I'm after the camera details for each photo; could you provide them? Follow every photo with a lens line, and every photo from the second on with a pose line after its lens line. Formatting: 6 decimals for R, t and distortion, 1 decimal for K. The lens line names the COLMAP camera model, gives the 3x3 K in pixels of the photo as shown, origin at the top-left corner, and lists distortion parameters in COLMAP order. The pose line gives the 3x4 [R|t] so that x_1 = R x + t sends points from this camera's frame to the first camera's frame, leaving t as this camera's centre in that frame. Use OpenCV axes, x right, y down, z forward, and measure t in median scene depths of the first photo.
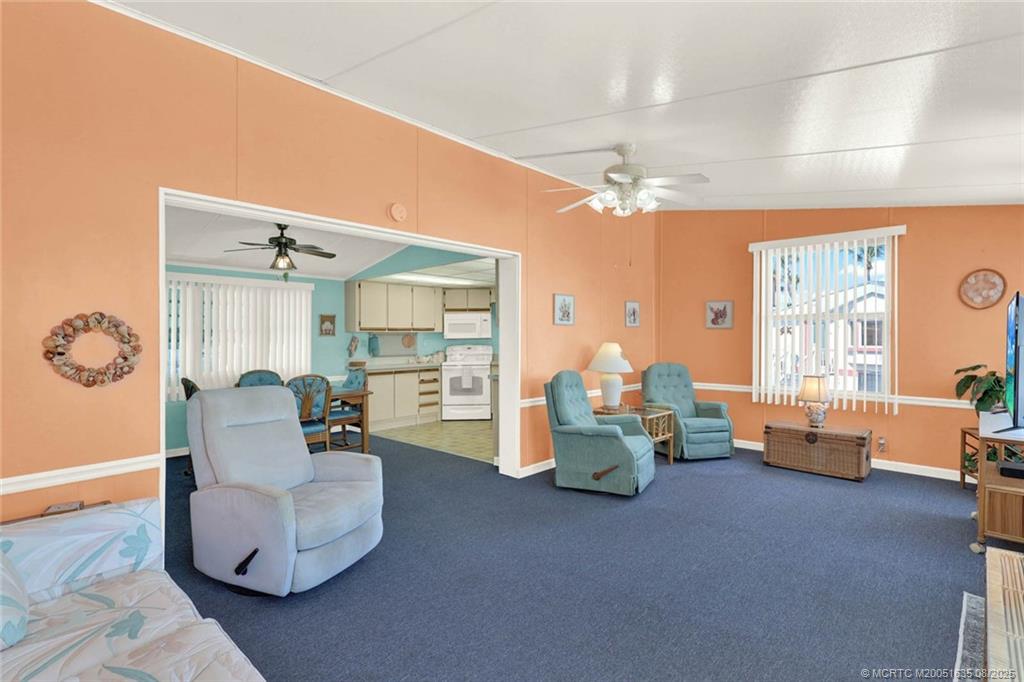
lens RADIAL K [[494.5, 0, 508.5], [0, 494.5, 336.1], [0, 0, 1]] dist [0.005507, 0.001042]
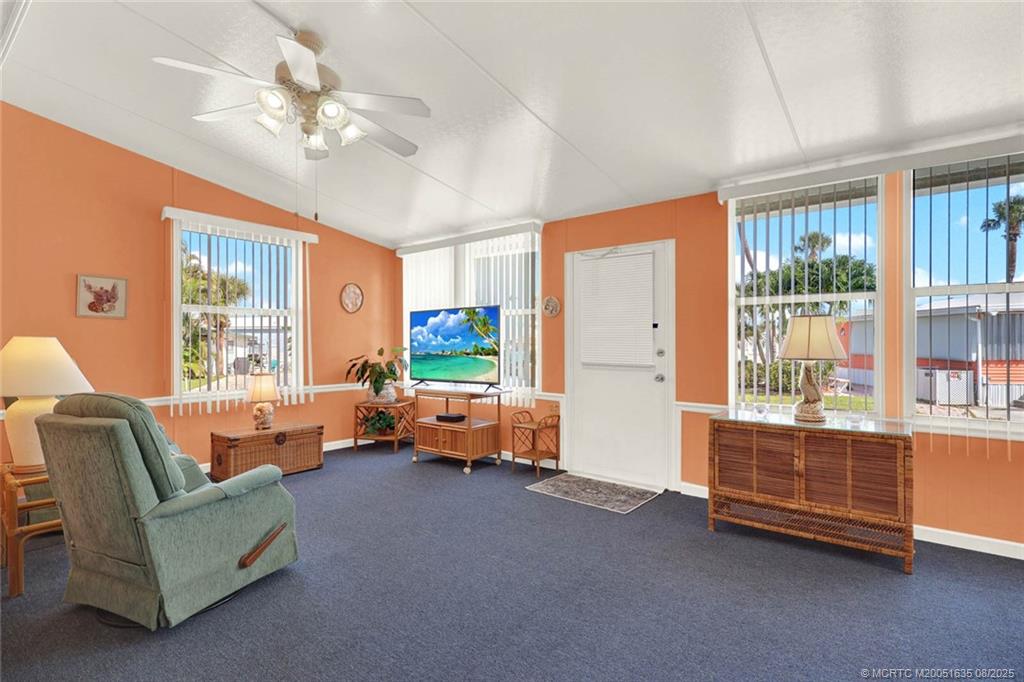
lens RADIAL K [[494.5, 0, 531.0], [0, 494.5, 340.4], [0, 0, 1]] dist [0.005507, 0.001042]
pose [[-0.115352, 0.003950, 0.993317, -0.250756], [-0.000820, 0.999991, -0.004072, 0.014245], [-0.993324, -0.001284, -0.115348, 0.418490]]
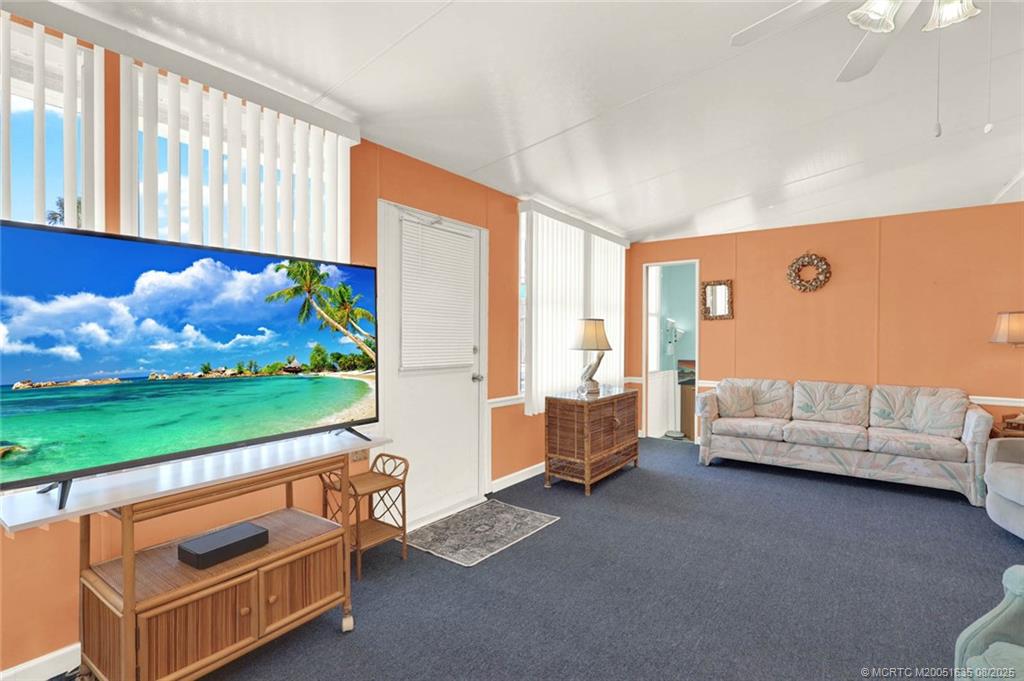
lens RADIAL K [[494.5, 0, 510.6], [0, 494.5, 342.3], [0, 0, 1]] dist [0.005507, 0.001042]
pose [[-0.992684, 0.005860, -0.120596, 0.339737], [0.004138, 0.999886, 0.014527, 0.010034], [0.120667, 0.013921, -0.992595, 0.732301]]
